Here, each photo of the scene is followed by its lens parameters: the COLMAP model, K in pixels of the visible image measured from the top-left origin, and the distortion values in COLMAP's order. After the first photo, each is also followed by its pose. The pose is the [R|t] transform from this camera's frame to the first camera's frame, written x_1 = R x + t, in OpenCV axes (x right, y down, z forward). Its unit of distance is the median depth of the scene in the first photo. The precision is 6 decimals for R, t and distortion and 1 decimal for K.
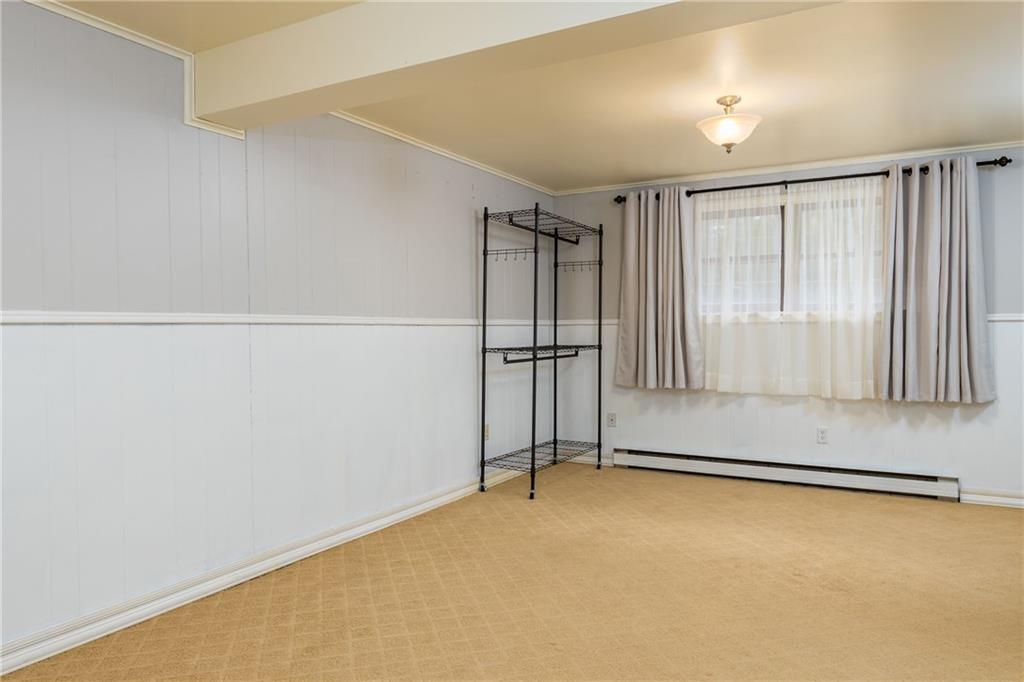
lens RADIAL K [[699.4, 0, 512.0], [0, 699.4, 338.6], [0, 0, 1]] dist [-0.007356, -0.001420]
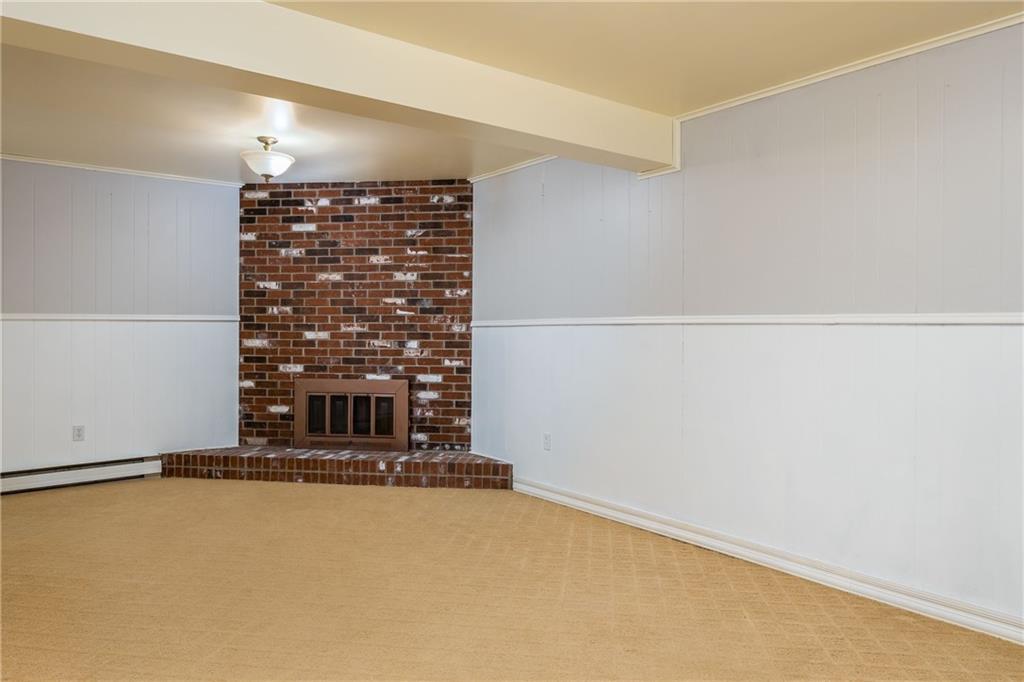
lens RADIAL K [[699.4, 0, 512.4], [0, 699.4, 337.8], [0, 0, 1]] dist [-0.007356, -0.001420]
pose [[-0.404447, 0.010743, -0.914498, 0.696223], [-0.020026, 0.999587, 0.020600, -0.014141], [0.914342, 0.026646, -0.404065, 1.030245]]
